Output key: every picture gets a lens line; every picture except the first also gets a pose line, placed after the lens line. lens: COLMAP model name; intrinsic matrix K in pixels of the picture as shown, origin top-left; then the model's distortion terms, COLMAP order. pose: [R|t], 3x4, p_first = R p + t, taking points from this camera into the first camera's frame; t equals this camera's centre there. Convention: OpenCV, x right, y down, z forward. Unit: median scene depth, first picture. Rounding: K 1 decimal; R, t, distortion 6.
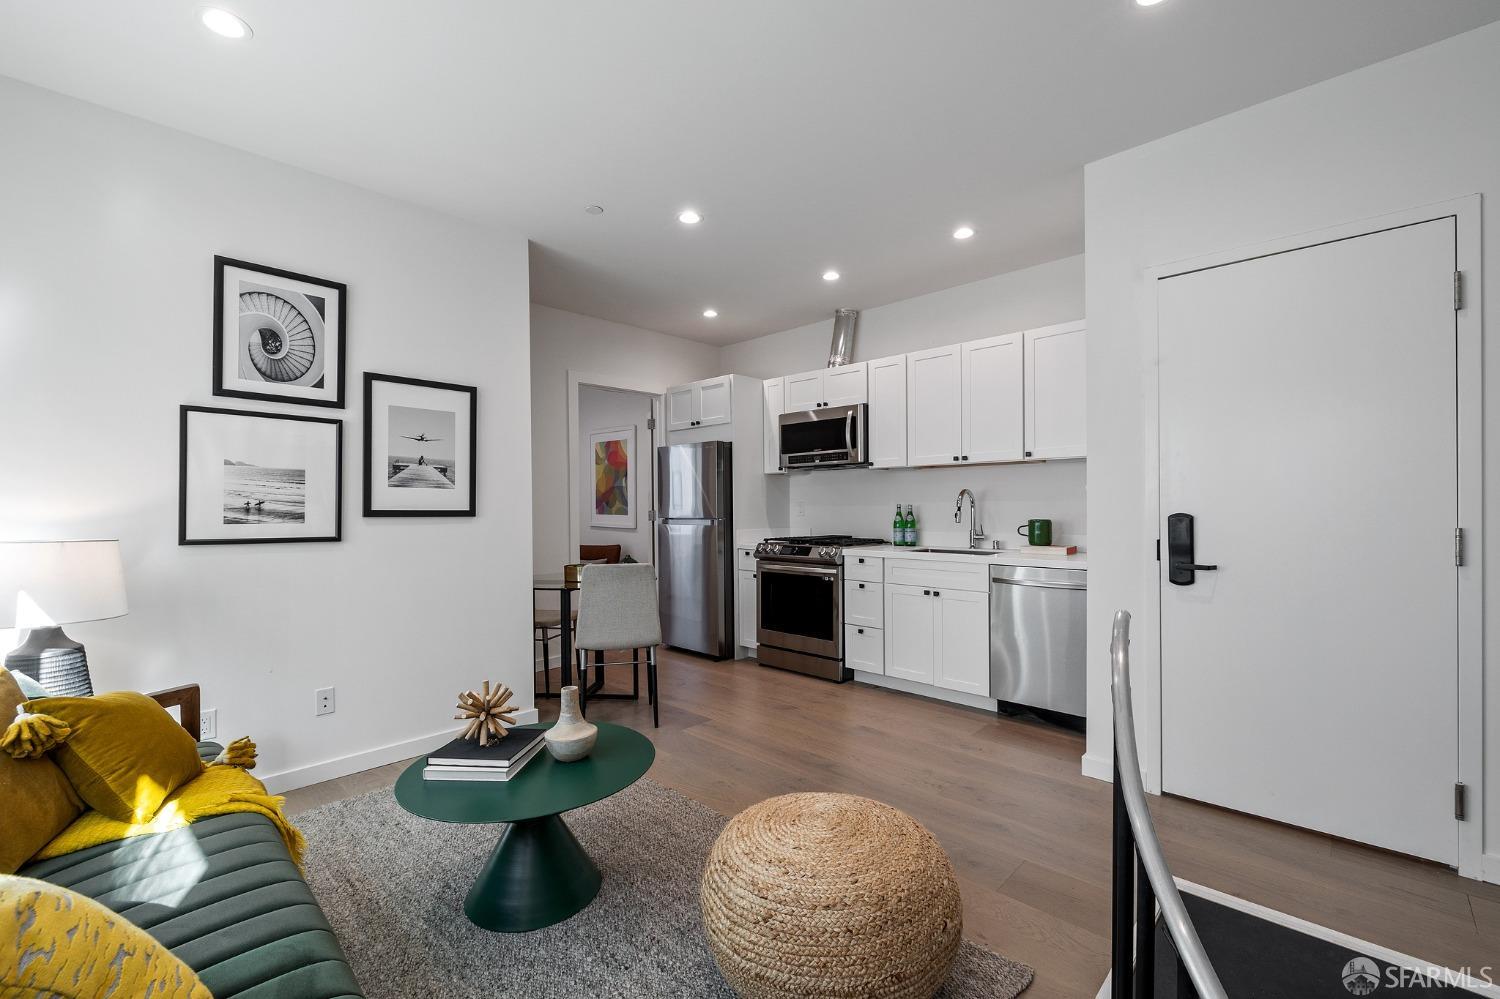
lens RADIAL K [[638.4, 0, 749.7], [0, 638.4, 499.1], [0, 0, 1]] dist [-0.000188, -0.000623]
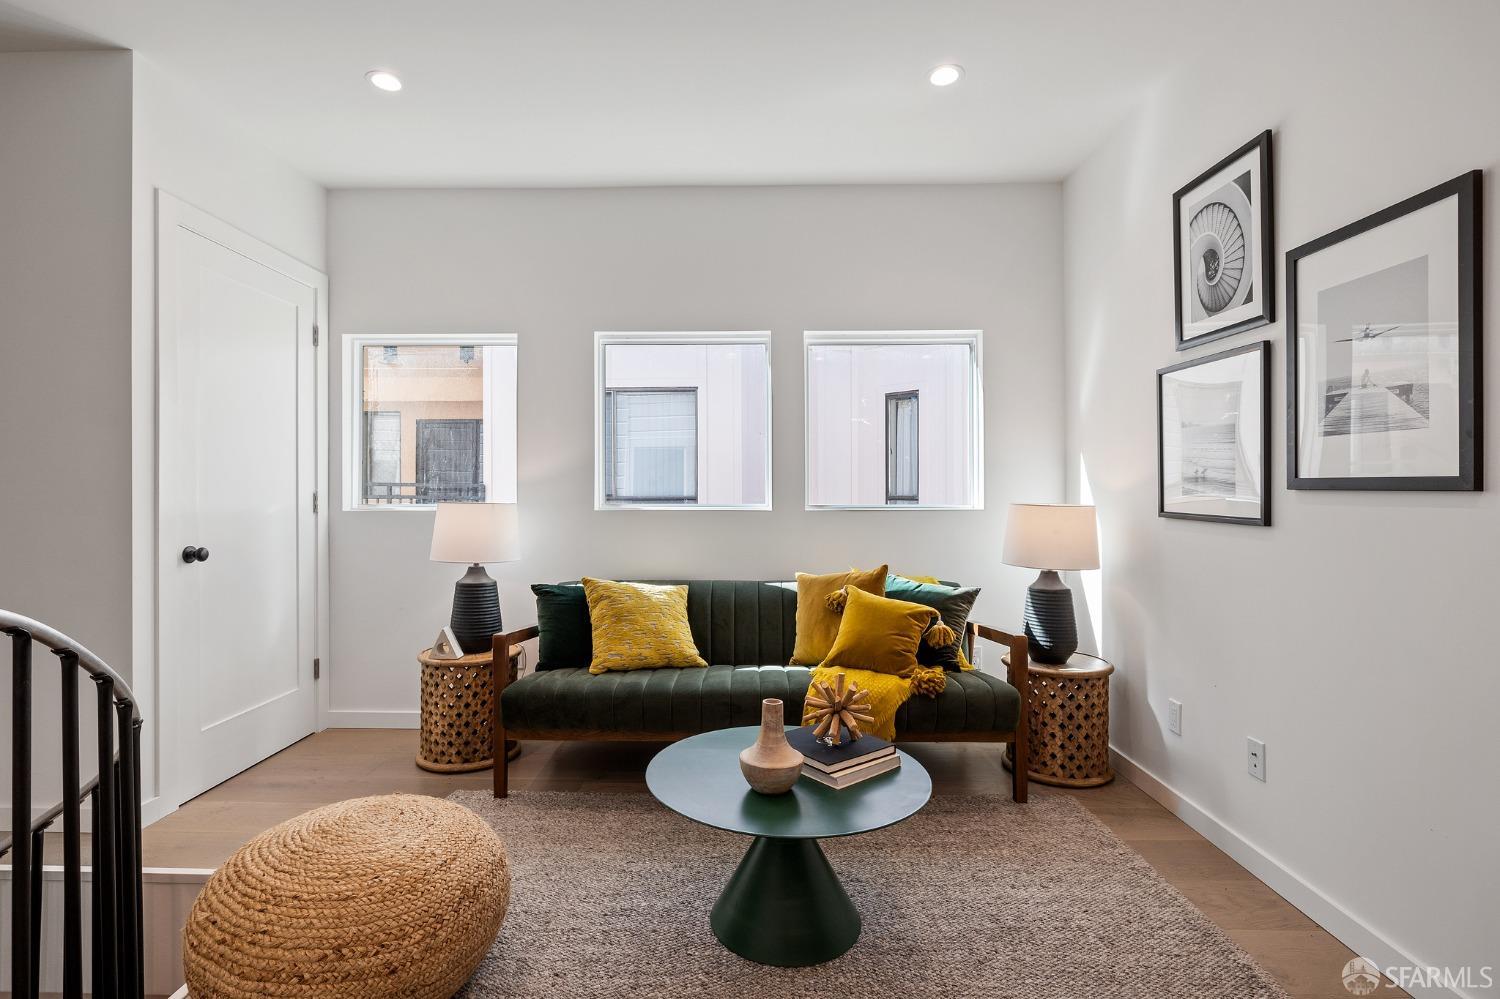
lens RADIAL K [[698.3, 0, 747.4], [0, 698.3, 493.9], [0, 0, 1]] dist [-0.014330, 0.001441]
pose [[-0.739084, 0.007001, -0.673577, 0.238957], [0.009524, 0.999955, -0.000057, 0.028951], [0.673546, -0.006458, -0.739117, 1.204350]]
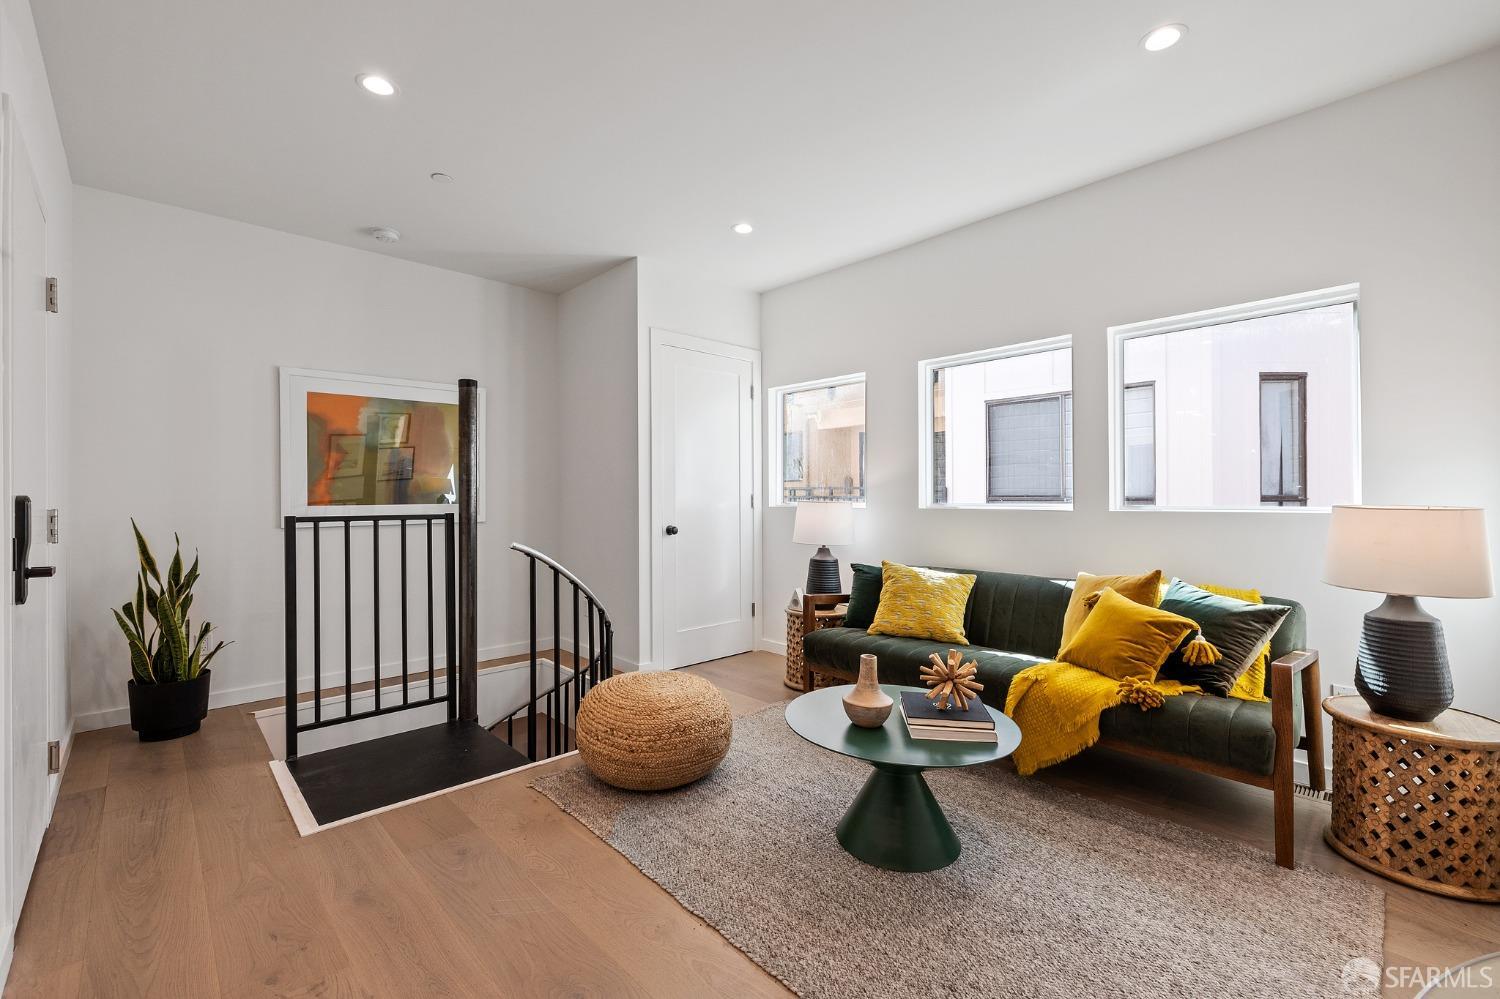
lens RADIAL K [[638.4, 0, 744.9], [0, 638.4, 496.8], [0, 0, 1]] dist [-0.000188, -0.000623]
pose [[-0.997850, 0.010867, 0.064625, -0.143058], [0.010608, 0.999934, -0.004350, 0.032896], [-0.064668, -0.003655, -0.997900, 1.536004]]
